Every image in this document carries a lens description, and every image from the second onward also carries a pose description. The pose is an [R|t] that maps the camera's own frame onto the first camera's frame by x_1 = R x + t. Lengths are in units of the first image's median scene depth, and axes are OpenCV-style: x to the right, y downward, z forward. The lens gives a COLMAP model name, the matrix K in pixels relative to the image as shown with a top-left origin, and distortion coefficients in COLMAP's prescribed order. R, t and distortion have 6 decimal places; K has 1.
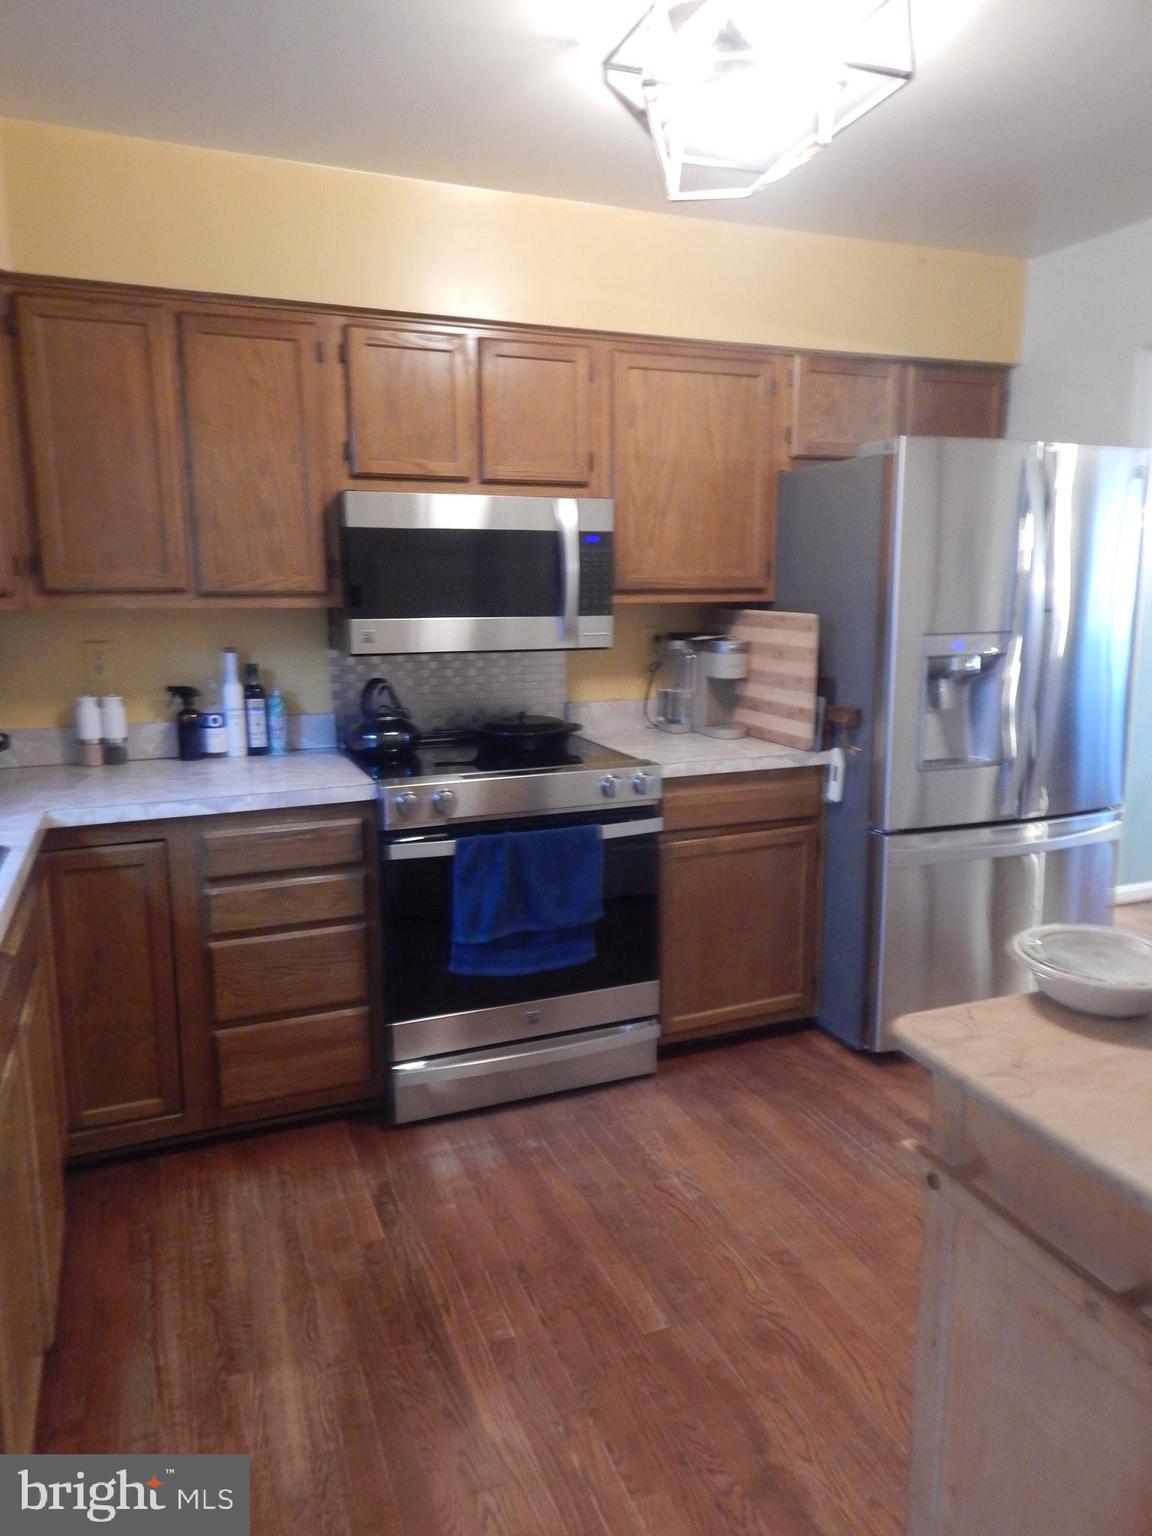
lens RADIAL K [[1016.1, 0, 596.9], [0, 1016.1, 765.0], [0, 0, 1]] dist [0.009322, -0.017442]
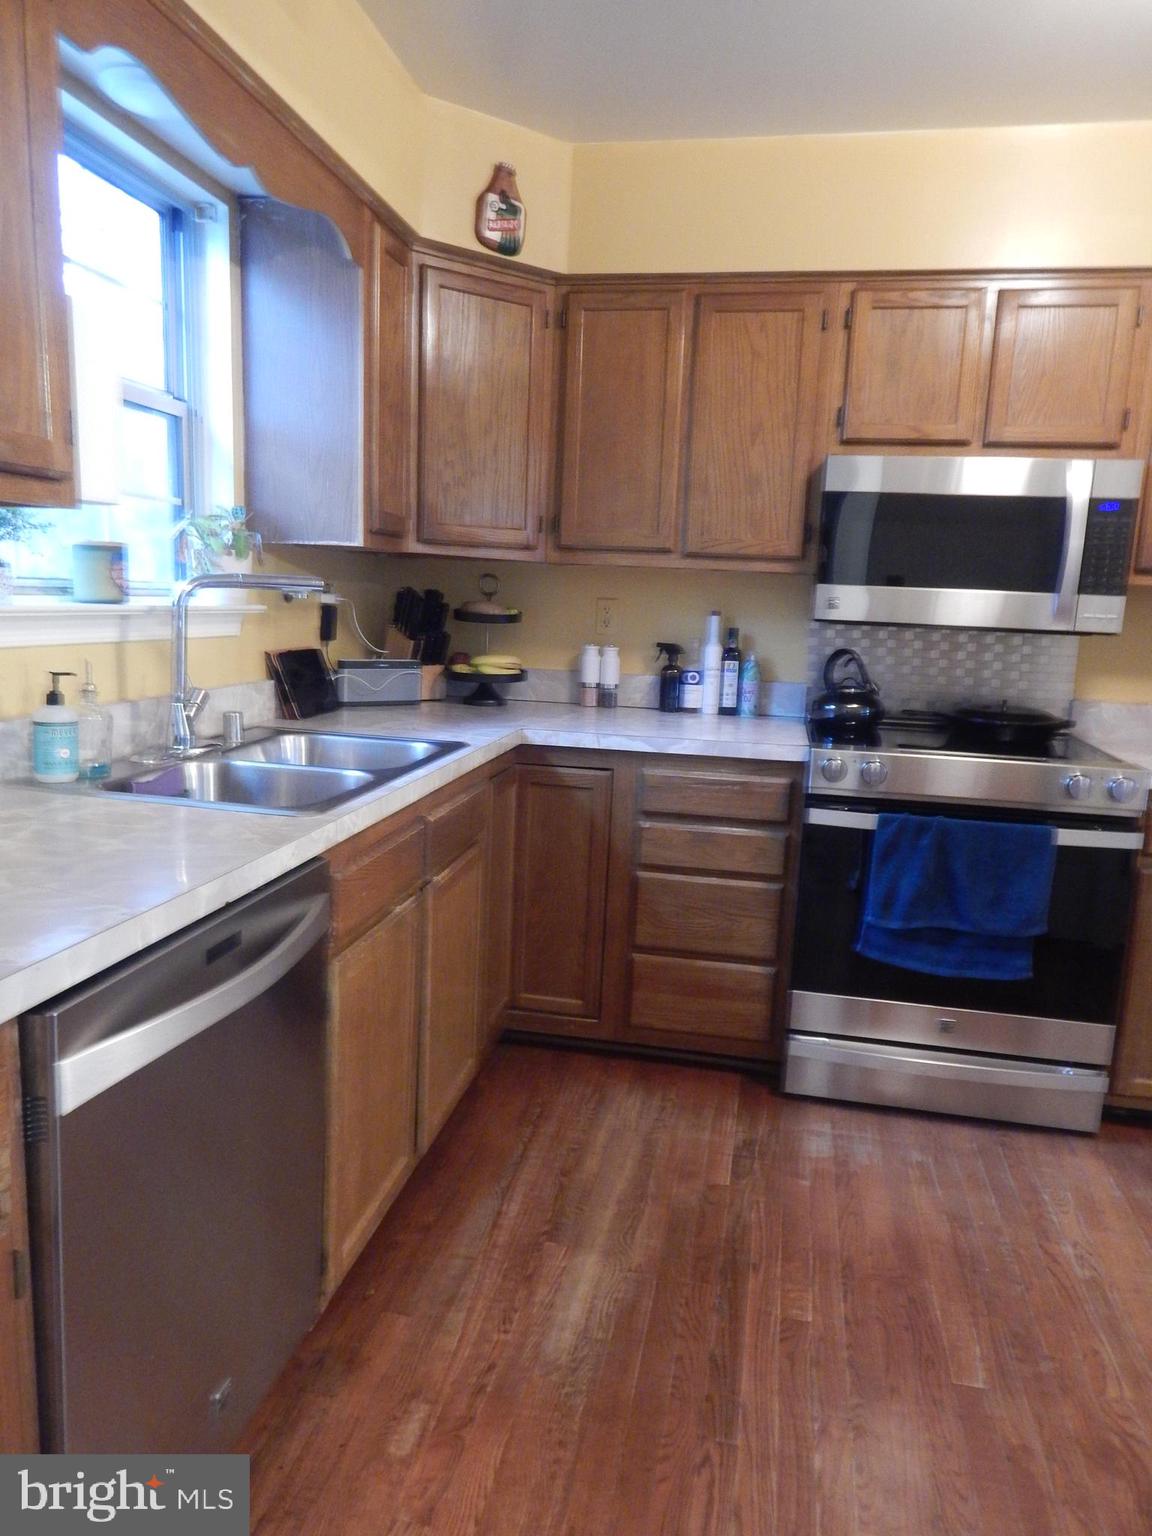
lens RADIAL K [[1016.1, 0, 596.9], [0, 1016.1, 765.0], [0, 0, 1]] dist [0.009322, -0.017442]
pose [[0.834330, 0.128856, -0.535994, 0.141267], [-0.137843, 0.990176, 0.023478, 0.040633], [0.533754, 0.054295, 0.843895, 0.051311]]
